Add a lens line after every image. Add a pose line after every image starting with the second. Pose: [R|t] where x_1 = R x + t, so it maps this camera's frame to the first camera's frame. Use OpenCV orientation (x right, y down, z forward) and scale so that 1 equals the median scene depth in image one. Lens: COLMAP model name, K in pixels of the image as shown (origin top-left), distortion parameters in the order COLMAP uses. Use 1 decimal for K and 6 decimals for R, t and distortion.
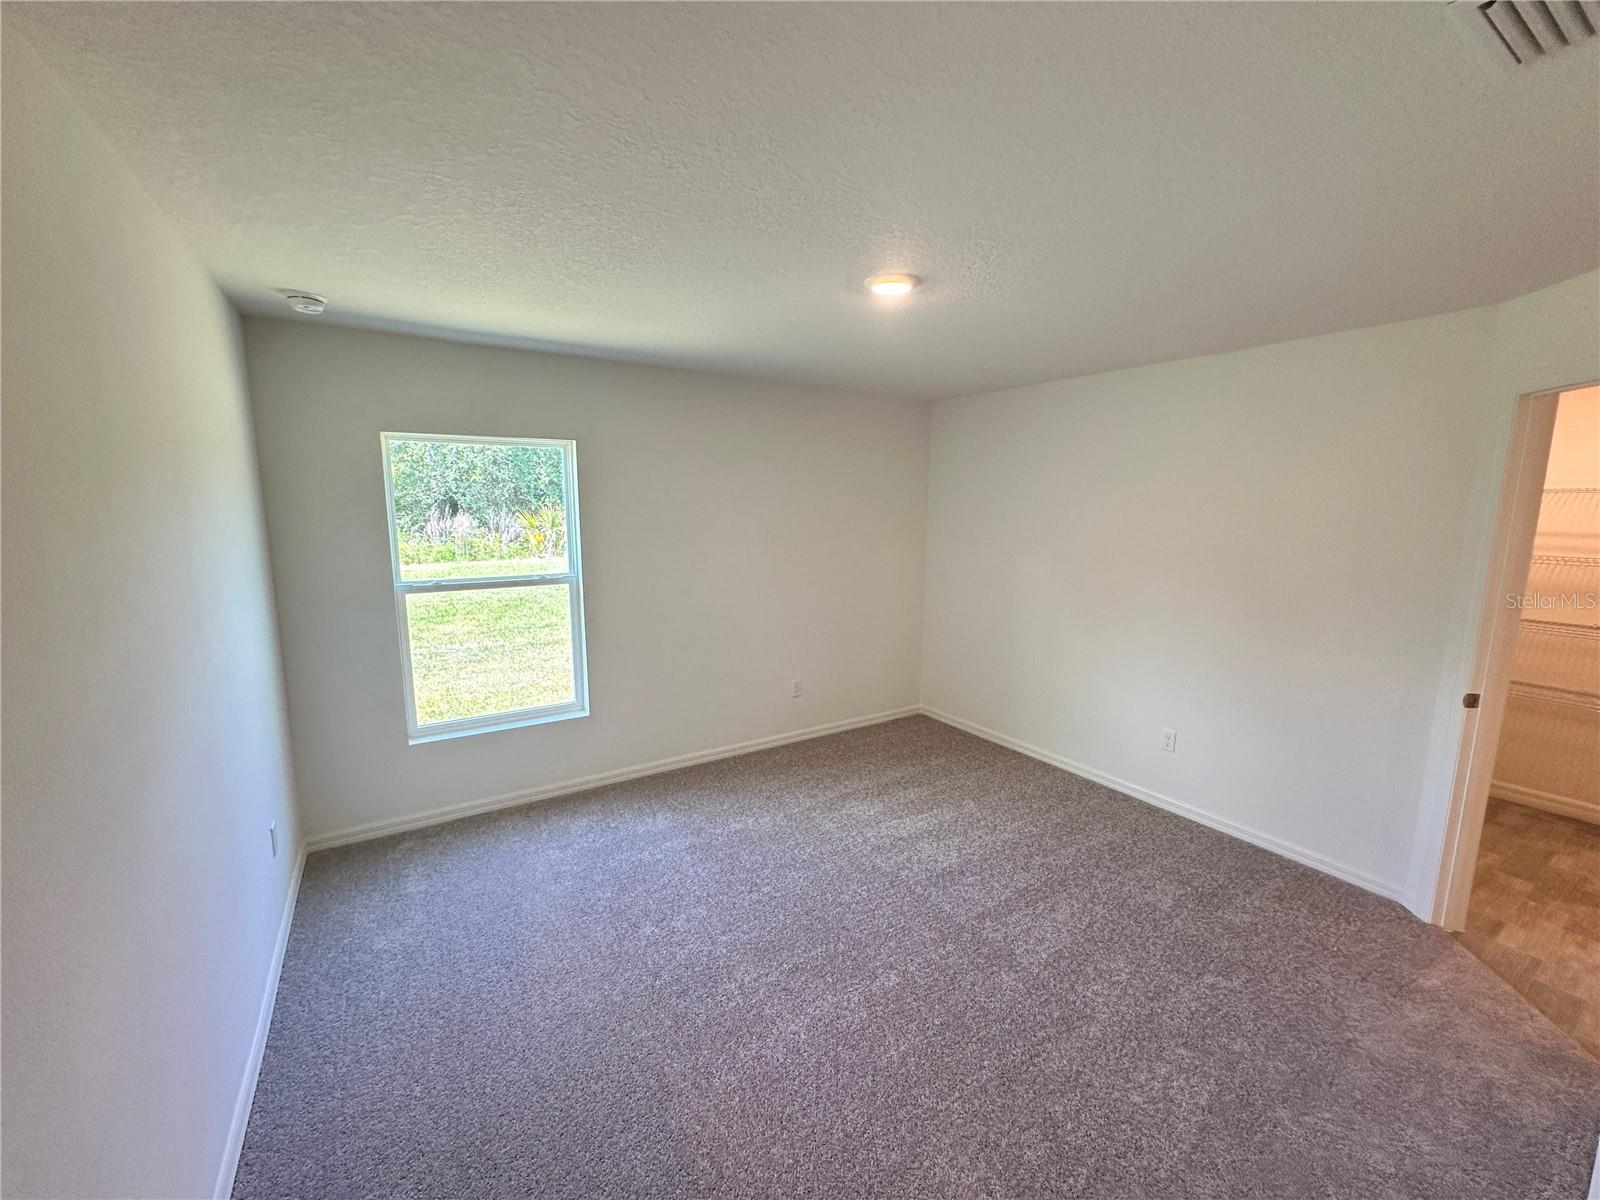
lens RADIAL K [[644.7, 0, 793.8], [0, 644.7, 602.3], [0, 0, 1]] dist [0.000791, 0.000040]
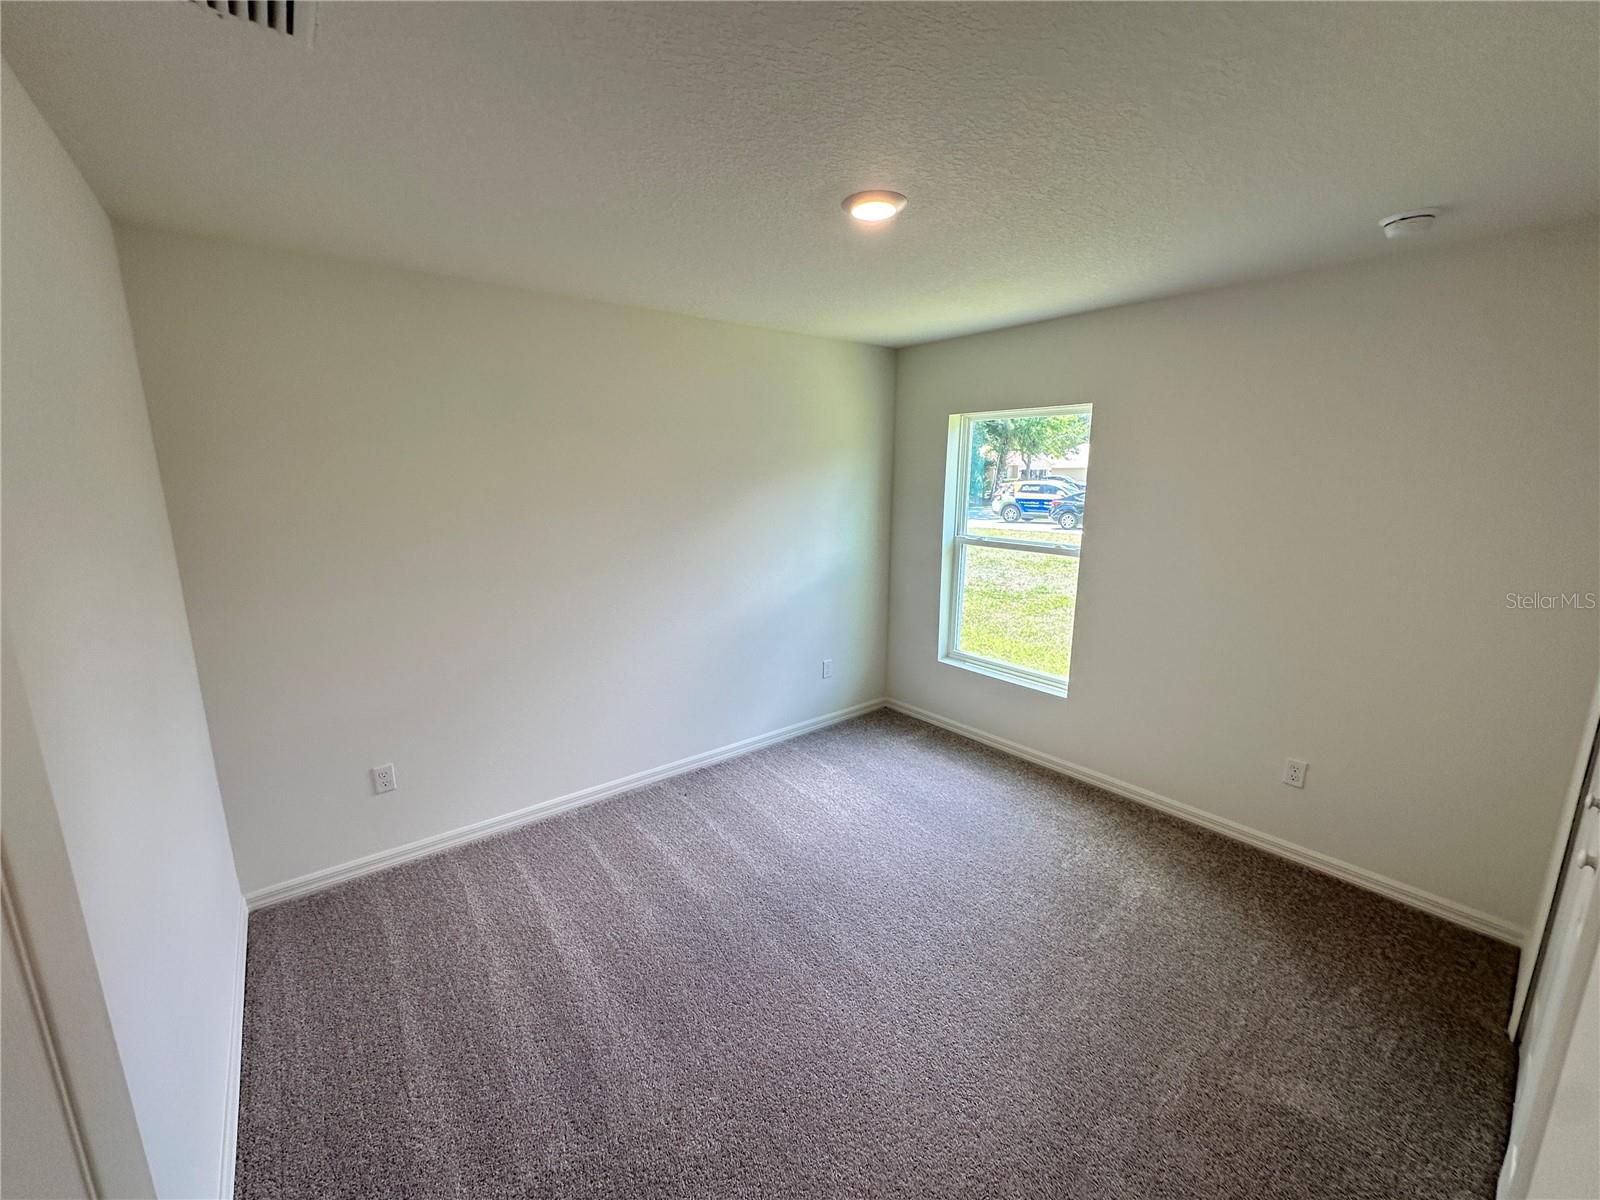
lens RADIAL K [[644.7, 0, 793.8], [0, 644.7, 602.3], [0, 0, 1]] dist [0.000791, 0.000040]
pose [[0.132644, 0.191822, -0.972425, 0.565477], [-0.144021, 0.974412, 0.172569, -0.069265], [0.980644, 0.117160, 0.156876, 0.466815]]
